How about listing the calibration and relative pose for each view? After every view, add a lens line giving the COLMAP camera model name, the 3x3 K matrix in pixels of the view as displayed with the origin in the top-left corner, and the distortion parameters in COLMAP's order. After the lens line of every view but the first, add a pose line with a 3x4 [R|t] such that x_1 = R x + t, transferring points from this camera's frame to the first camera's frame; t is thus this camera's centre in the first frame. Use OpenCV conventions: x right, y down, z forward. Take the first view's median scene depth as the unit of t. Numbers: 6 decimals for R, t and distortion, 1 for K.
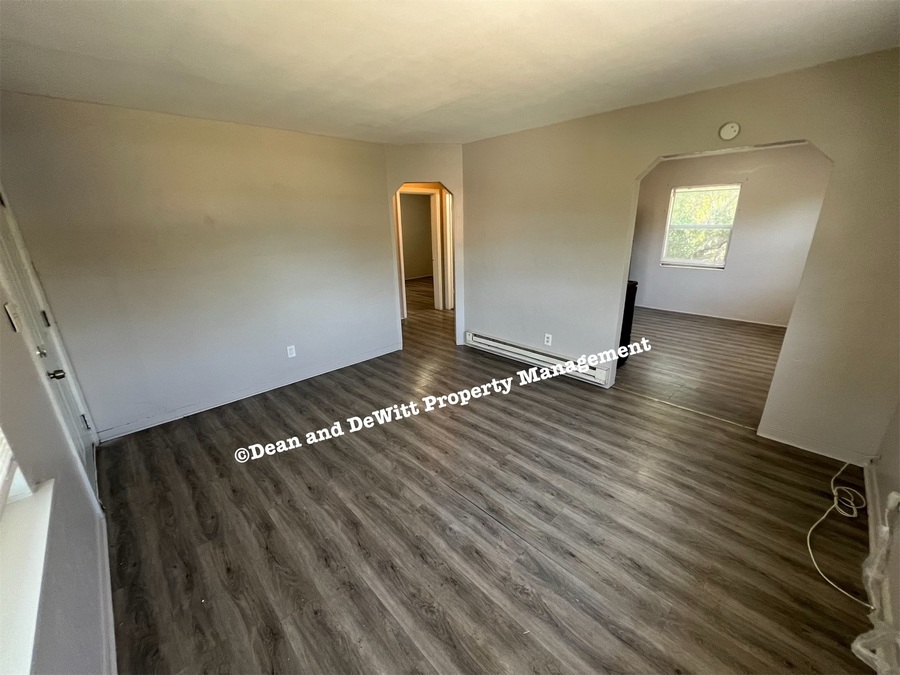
lens RADIAL K [[361.7, 0, 447.7], [0, 361.7, 335.8], [0, 0, 1]] dist [-0.001319, 0.000204]
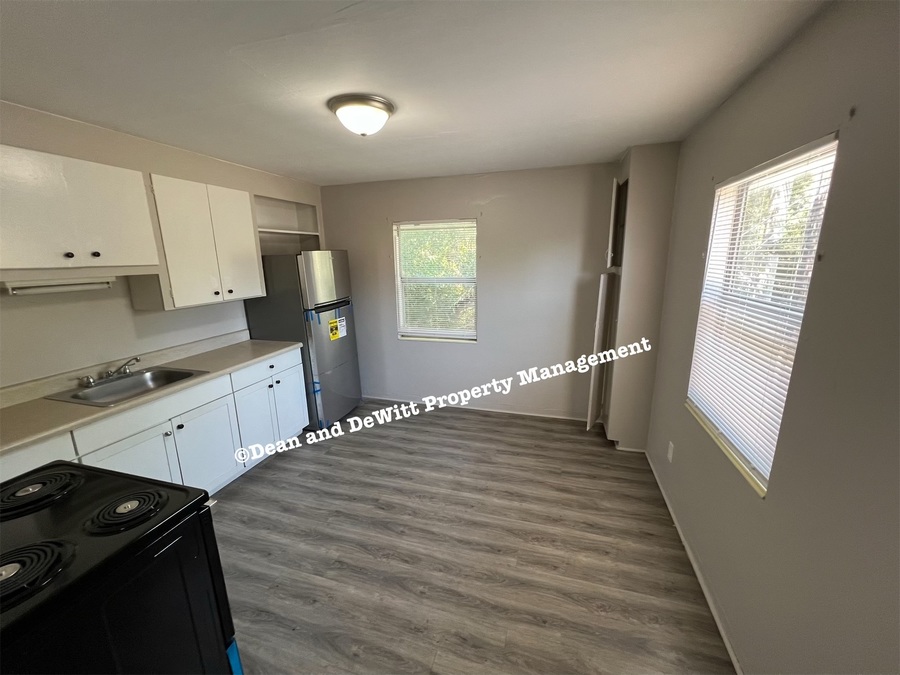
lens RADIAL K [[361.7, 0, 447.7], [0, 361.7, 335.8], [0, 0, 1]] dist [-0.001319, 0.000204]
pose [[0.872319, -0.100699, 0.478455, 0.406123], [0.151351, 0.986111, -0.068398, -0.160171], [-0.464922, 0.132080, 0.875444, 0.442365]]
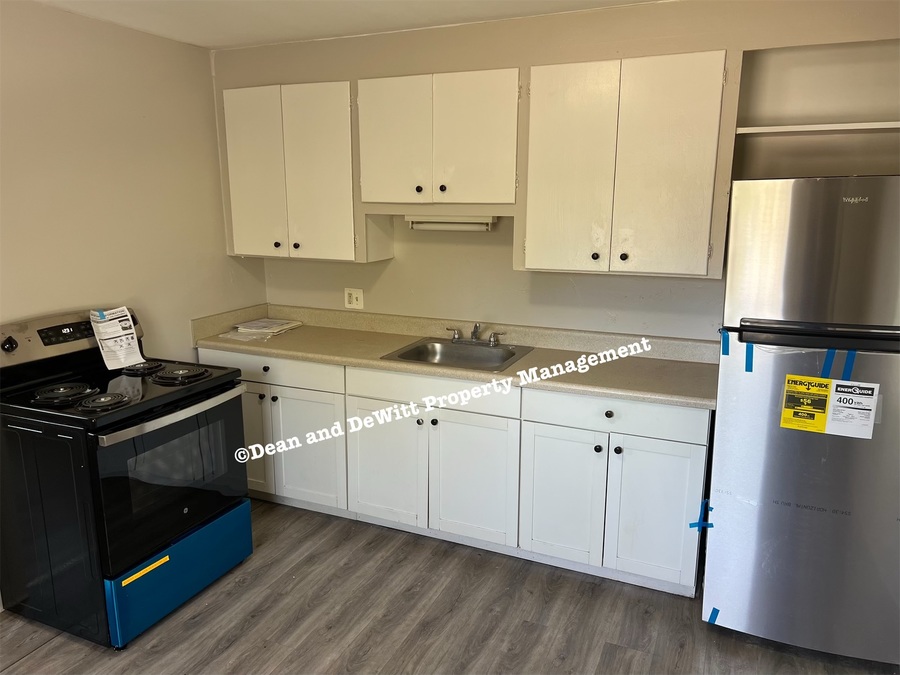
lens RADIAL K [[672.2, 0, 443.1], [0, 672.2, 342.5], [0, 0, 1]] dist [0.057939, -0.069641]
pose [[0.374743, 0.222310, -0.900081, 0.826375], [-0.294428, 0.949107, 0.111835, -0.262285], [0.879136, 0.223100, 0.421126, 0.711493]]
